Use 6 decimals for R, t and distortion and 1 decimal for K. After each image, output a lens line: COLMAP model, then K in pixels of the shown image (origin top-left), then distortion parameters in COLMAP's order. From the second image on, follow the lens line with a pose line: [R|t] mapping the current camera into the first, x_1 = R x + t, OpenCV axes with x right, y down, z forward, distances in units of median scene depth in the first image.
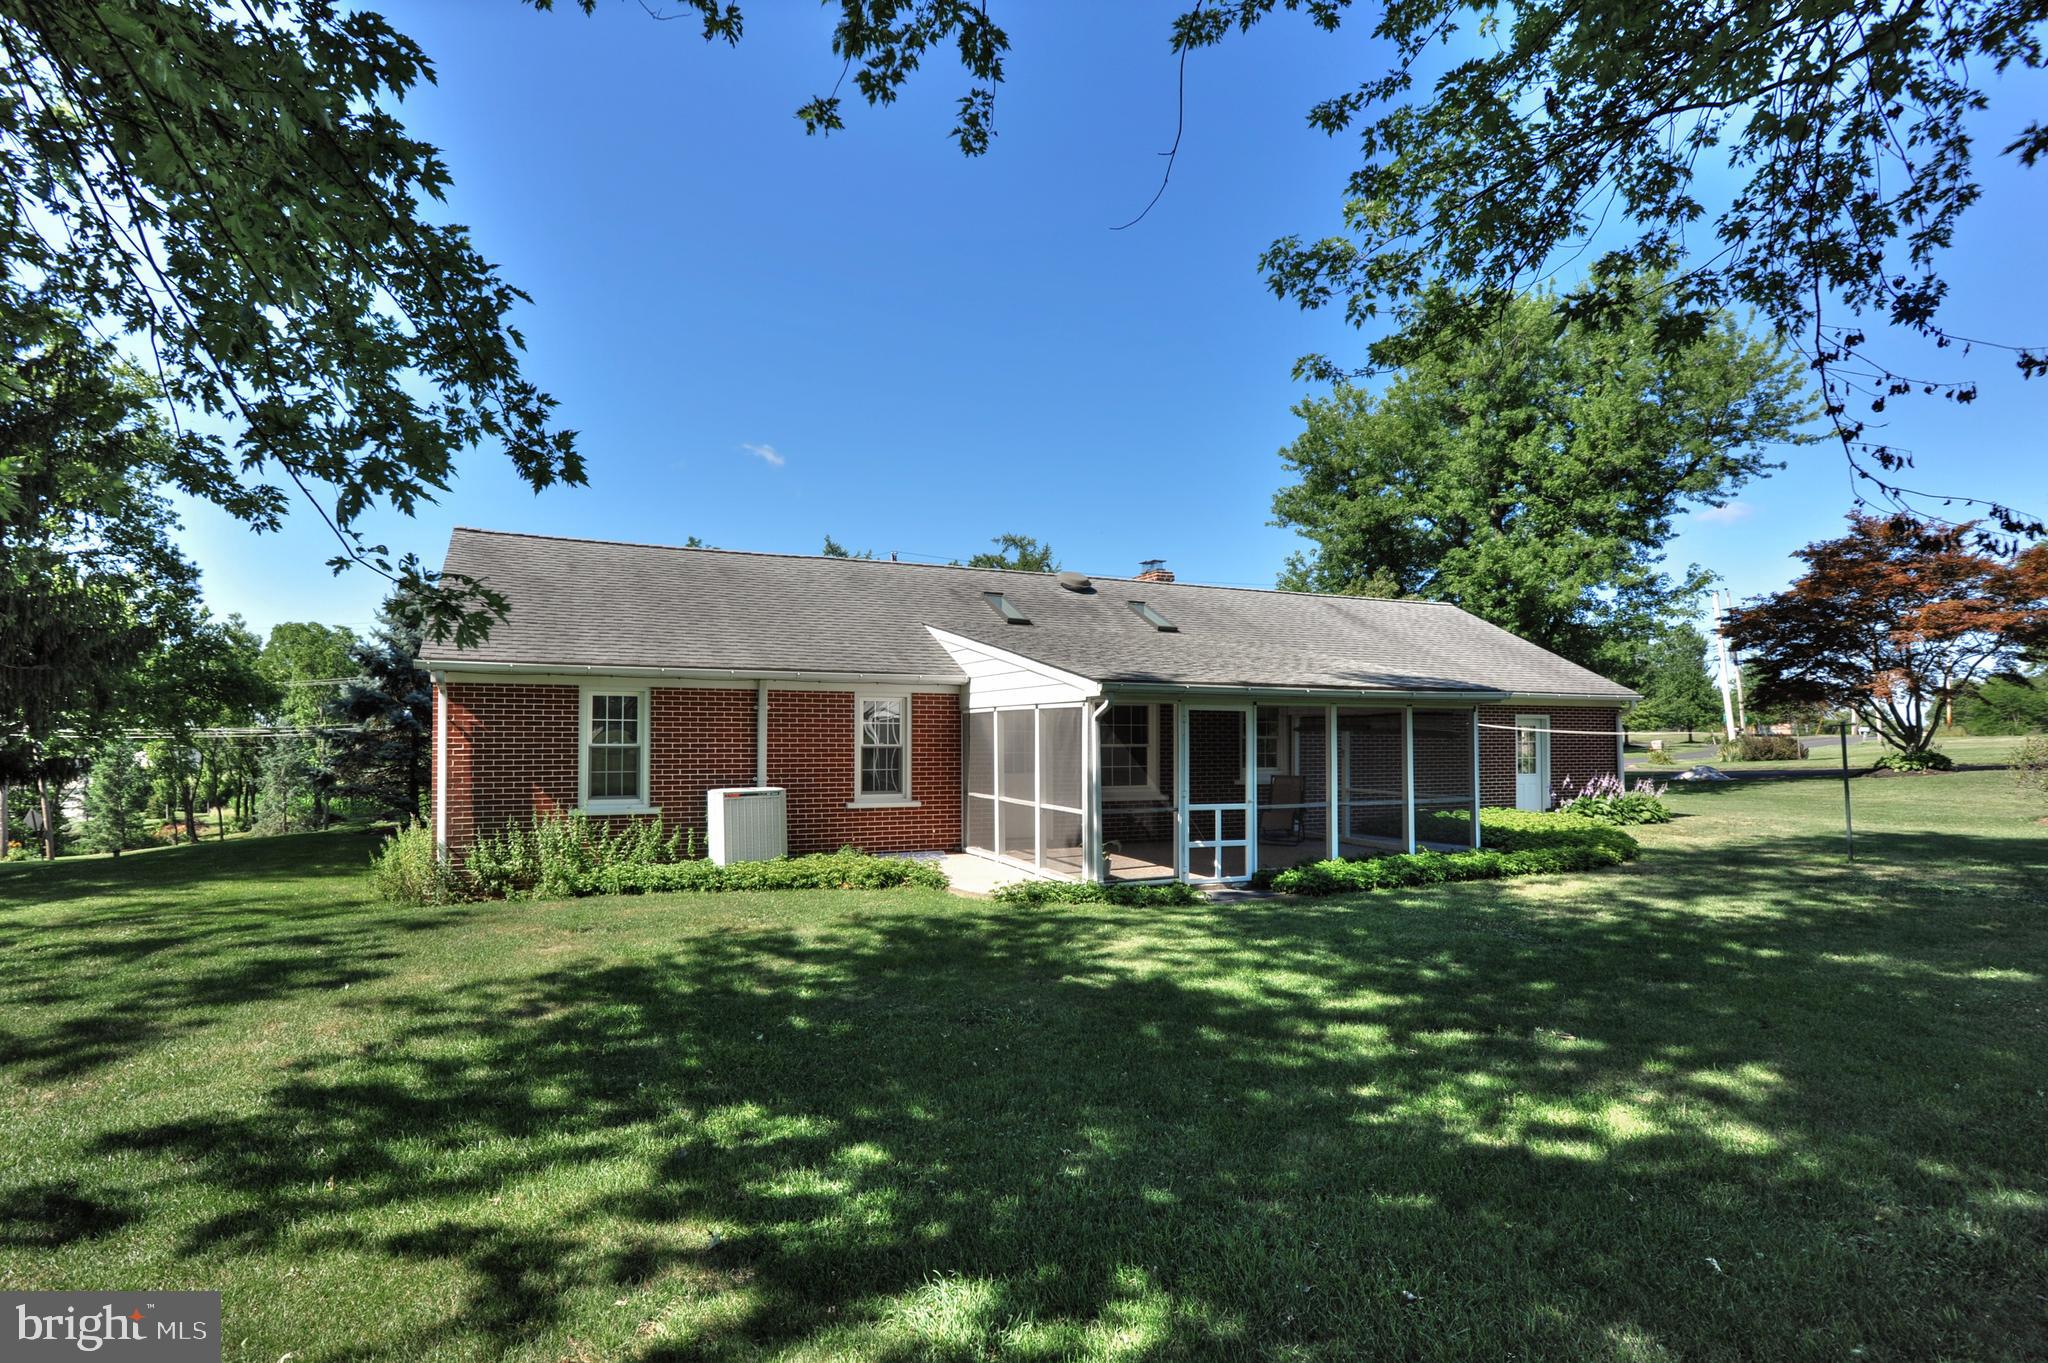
lens RADIAL K [[1010.0, 0, 1007.9], [0, 1010.0, 699.5], [0, 0, 1]] dist [-0.001977, -0.000569]
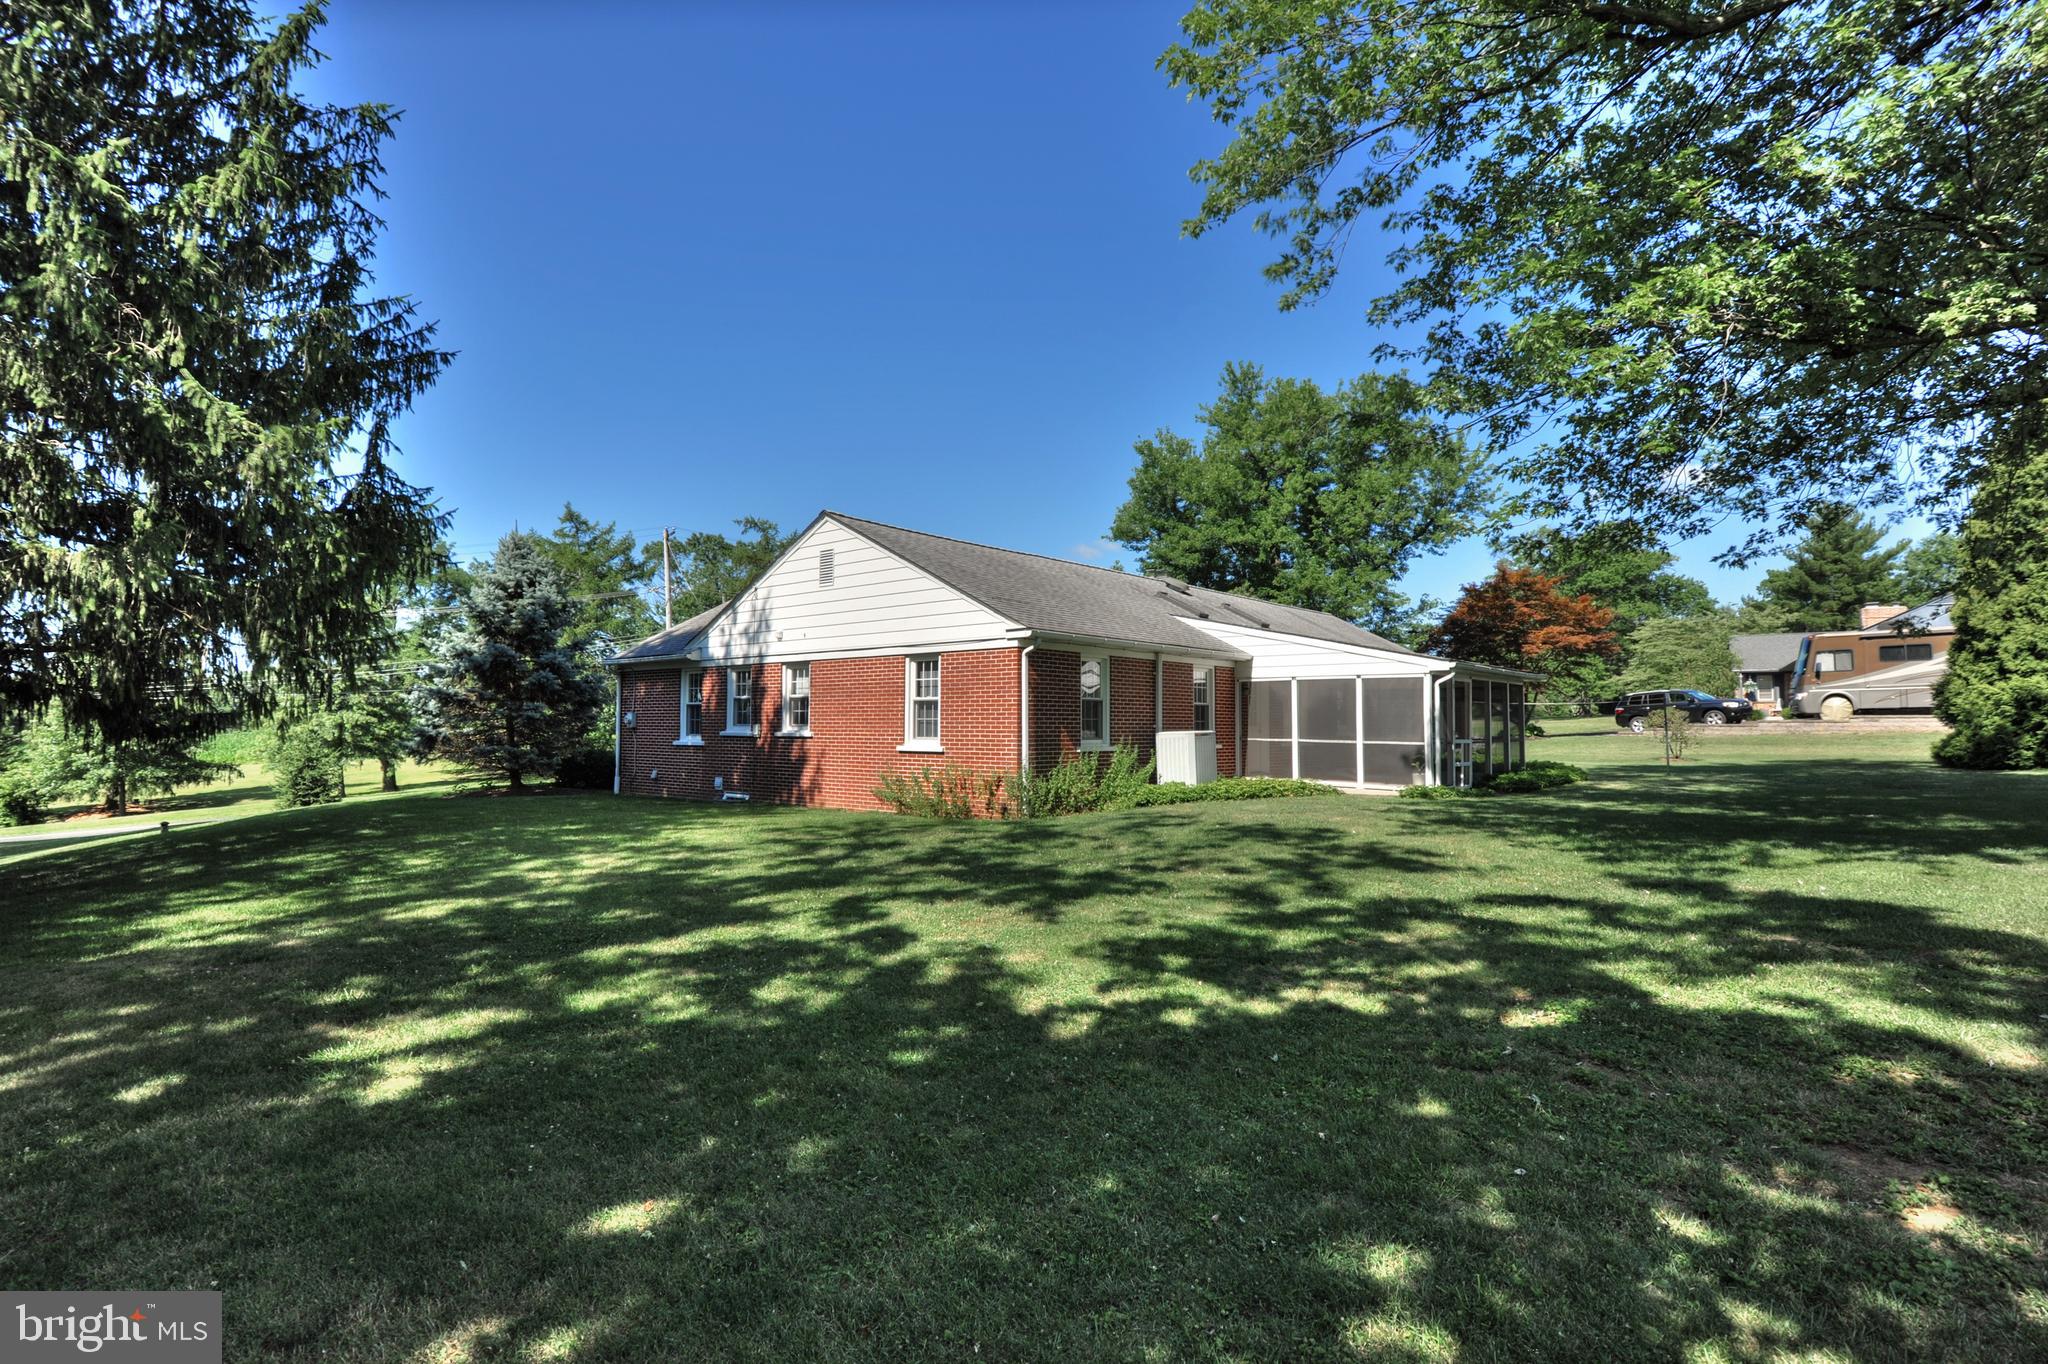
lens RADIAL K [[1010.0, 0, 1007.9], [0, 1010.0, 700.0], [0, 0, 1]] dist [-0.001977, -0.000569]
pose [[0.900493, 0.011241, 0.434725, -0.533999], [-0.015922, 0.999848, 0.007128, 0.019508], [-0.434578, -0.013341, 0.900535, -0.055817]]
